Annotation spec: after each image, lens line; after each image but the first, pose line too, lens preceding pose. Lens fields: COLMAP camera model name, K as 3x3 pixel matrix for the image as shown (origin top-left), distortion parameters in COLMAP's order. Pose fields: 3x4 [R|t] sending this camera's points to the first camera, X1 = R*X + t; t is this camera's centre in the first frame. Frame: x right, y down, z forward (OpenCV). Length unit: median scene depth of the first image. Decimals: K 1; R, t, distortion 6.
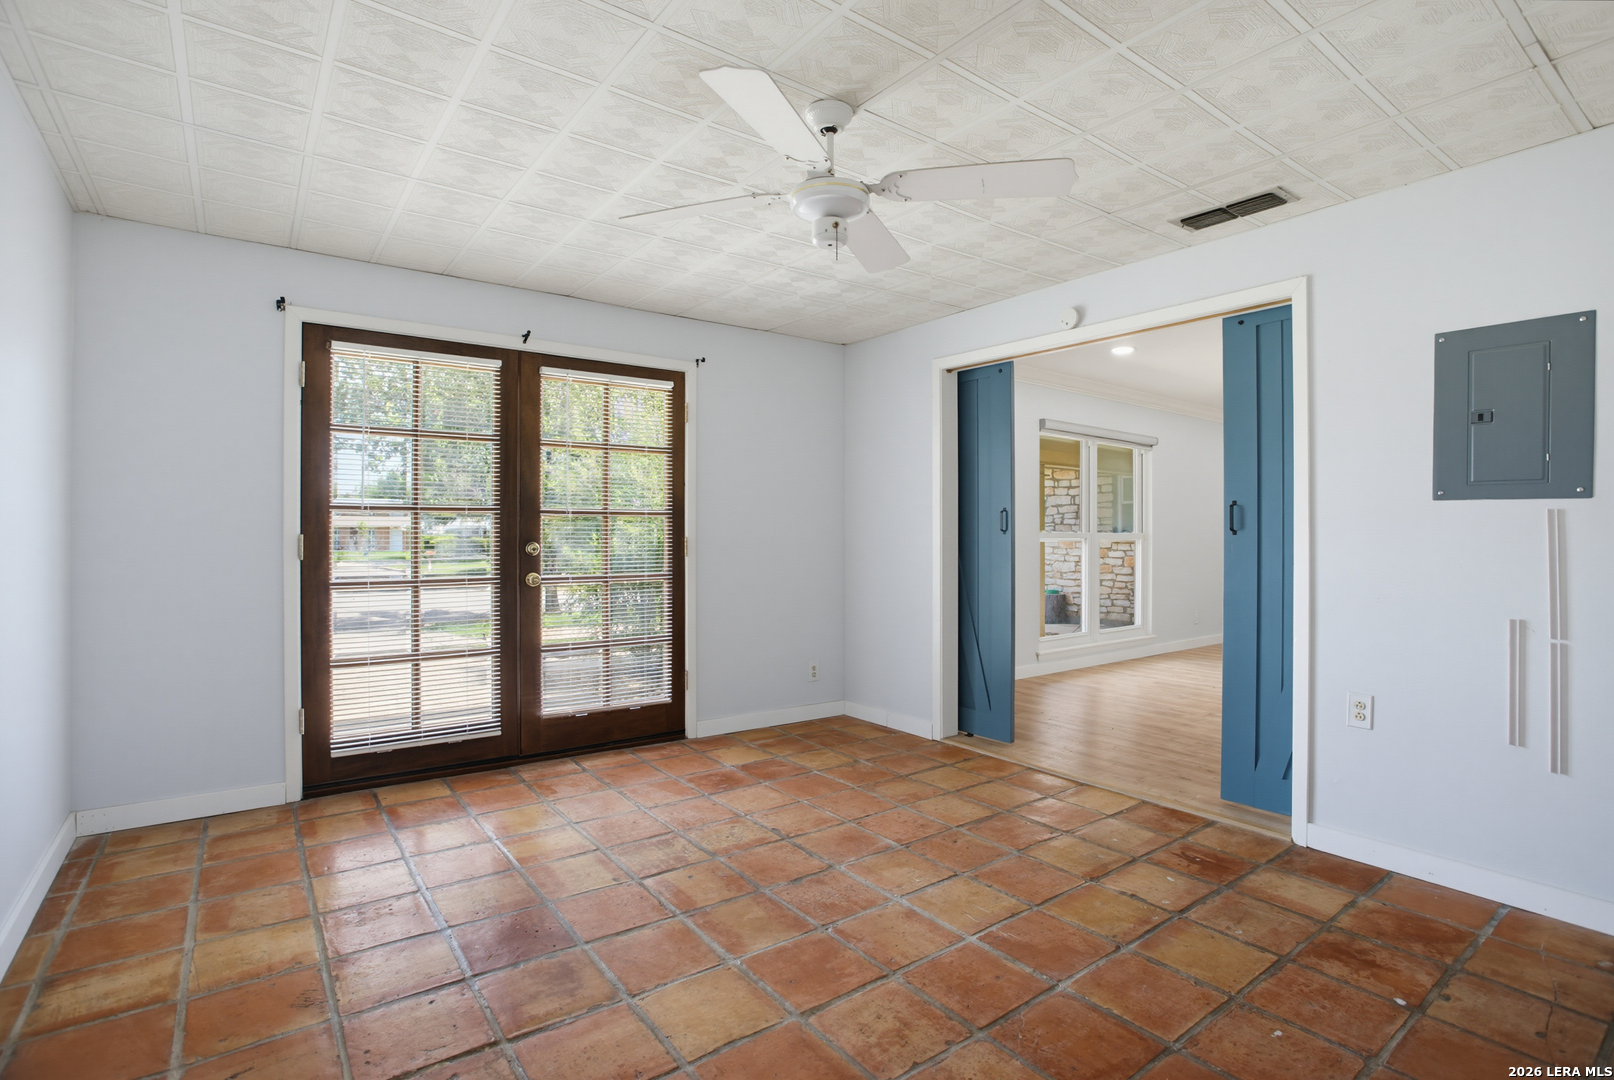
lens RADIAL K [[772.6, 0, 806.5], [0, 772.6, 535.1], [0, 0, 1]] dist [-0.056690, 0.011909]
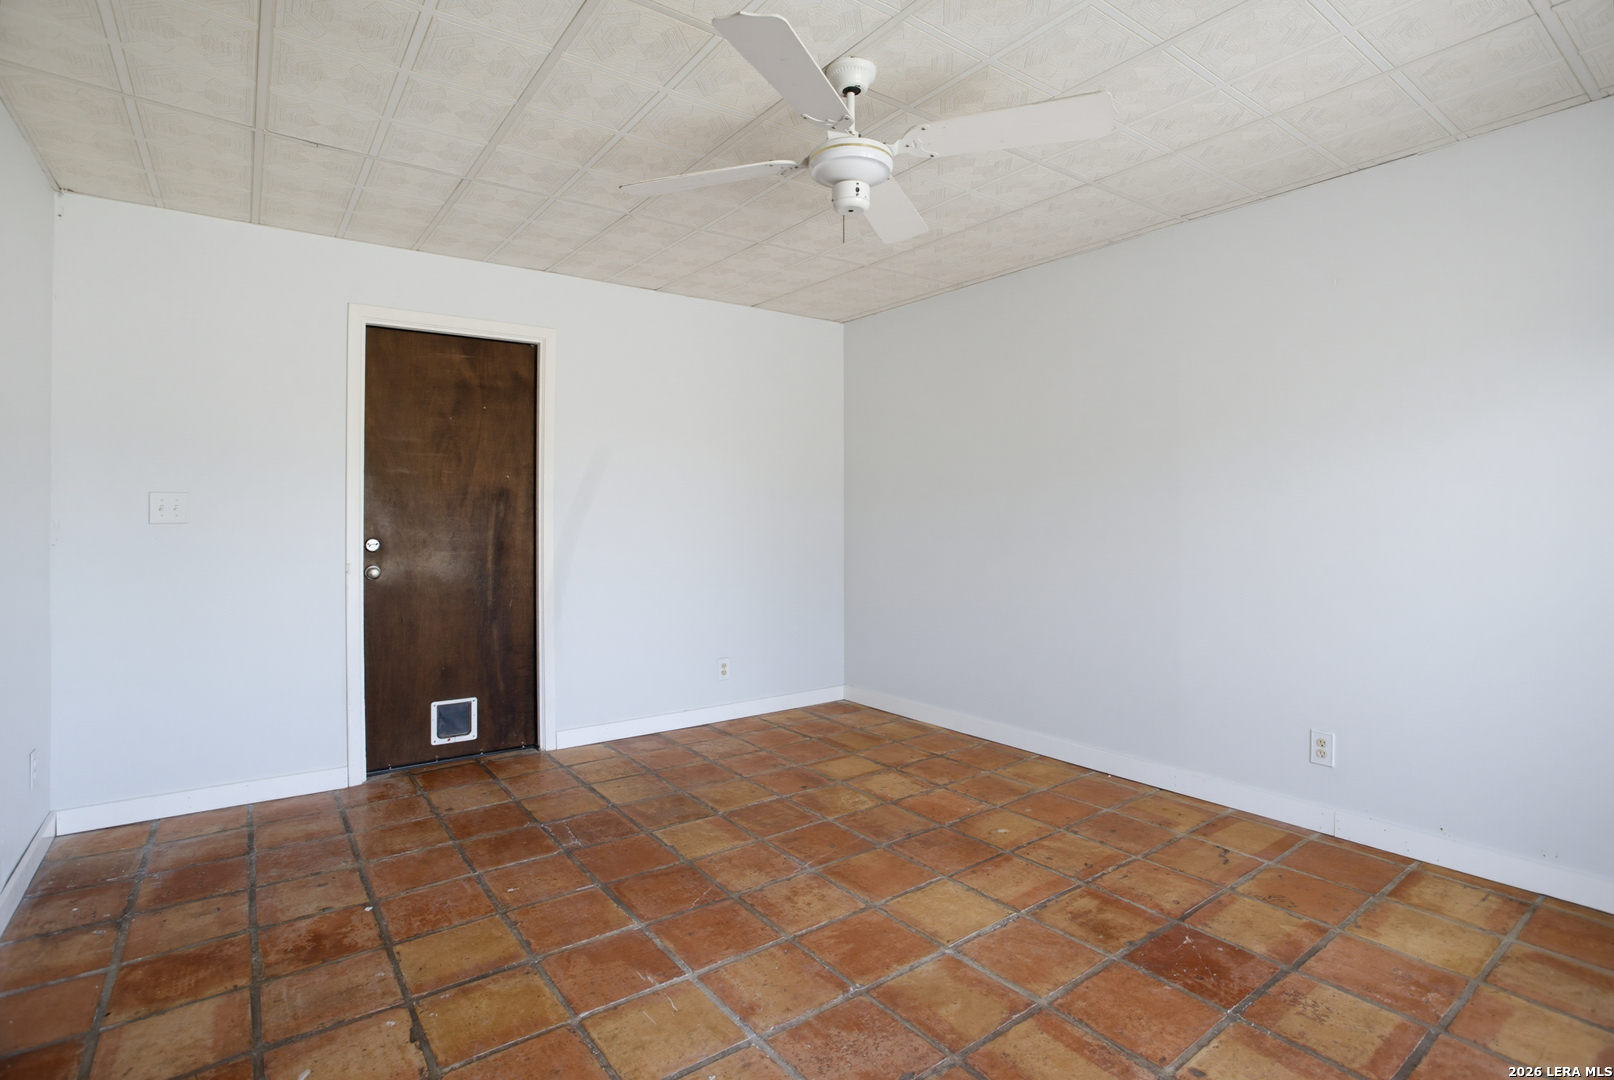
lens RADIAL K [[772.6, 0, 806.9], [0, 772.6, 527.7], [0, 0, 1]] dist [-0.056690, 0.011909]
pose [[-0.999994, 0.001970, 0.002828, 0.082153], [0.002038, 0.999702, 0.024326, -0.009722], [-0.002780, 0.024332, -0.999700, 1.954898]]
